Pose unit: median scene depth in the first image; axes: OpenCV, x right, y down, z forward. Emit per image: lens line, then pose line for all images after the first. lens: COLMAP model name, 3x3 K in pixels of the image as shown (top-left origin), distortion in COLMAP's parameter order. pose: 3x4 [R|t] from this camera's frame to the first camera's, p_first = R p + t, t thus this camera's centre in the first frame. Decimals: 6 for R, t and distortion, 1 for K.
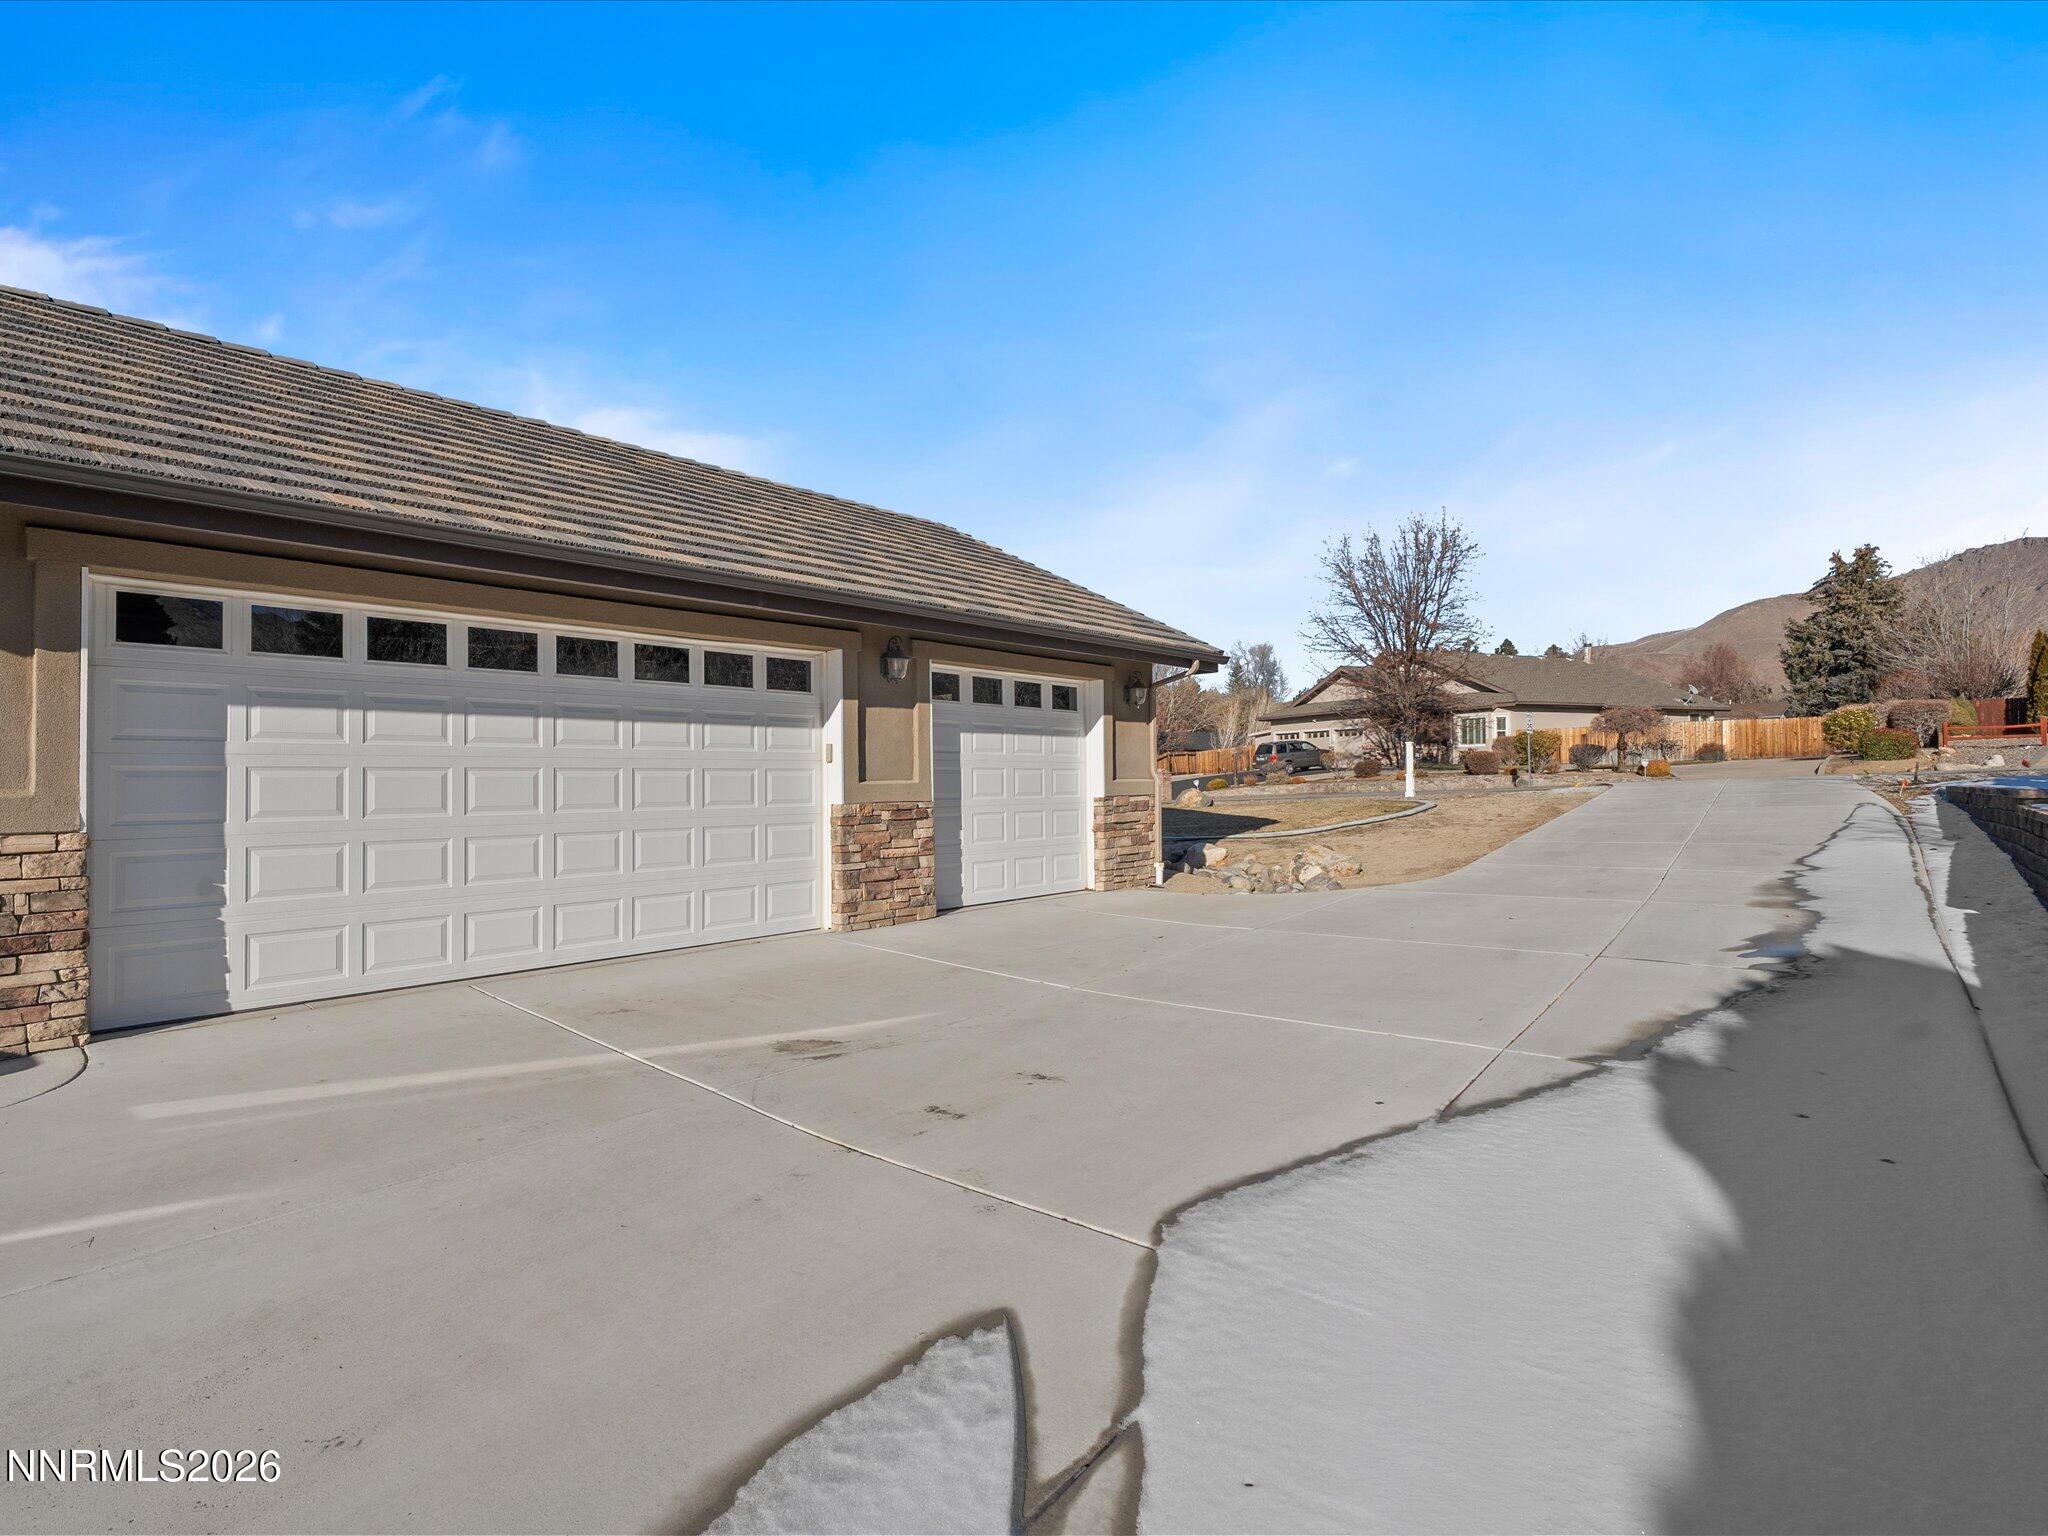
lens RADIAL K [[978.9, 0, 1063.1], [0, 978.9, 769.4], [0, 0, 1]] dist [0.018714, 0.000316]
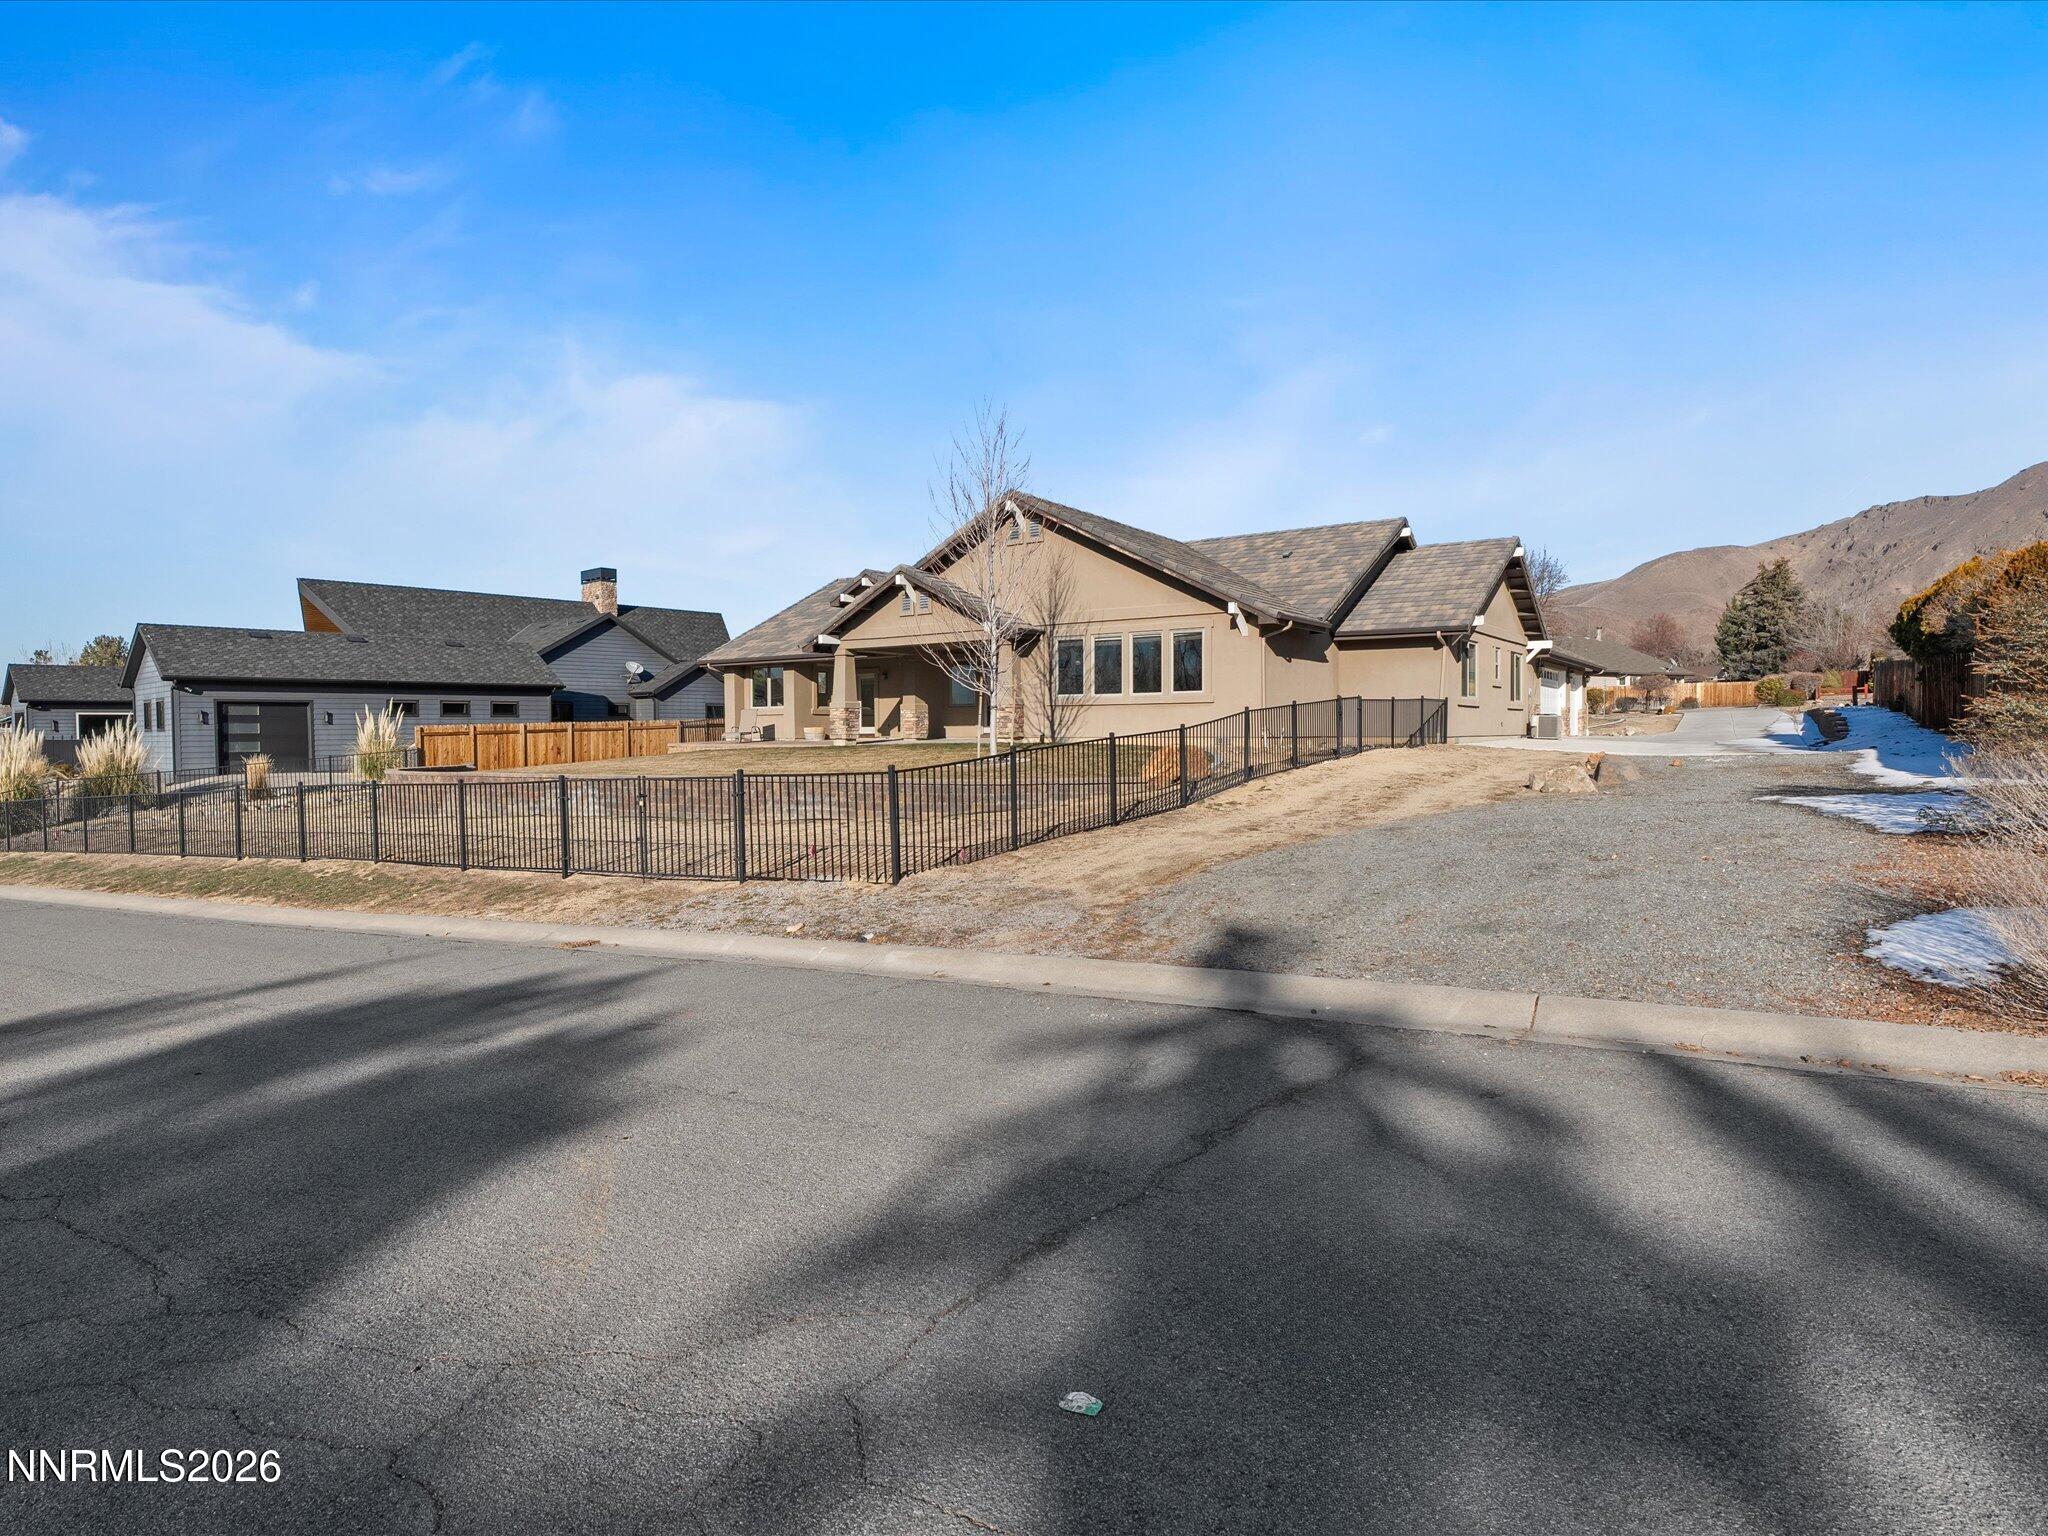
lens RADIAL K [[1039.3, 0, 1018.4], [0, 1039.3, 779.8], [0, 0, 1]] dist [-0.007860, 0.003179]
pose [[0.998558, -0.000931, 0.053673, -0.470984], [-0.001925, 0.998585, 0.053139, 0.018115], [-0.053646, -0.053166, 0.997144, -0.568590]]
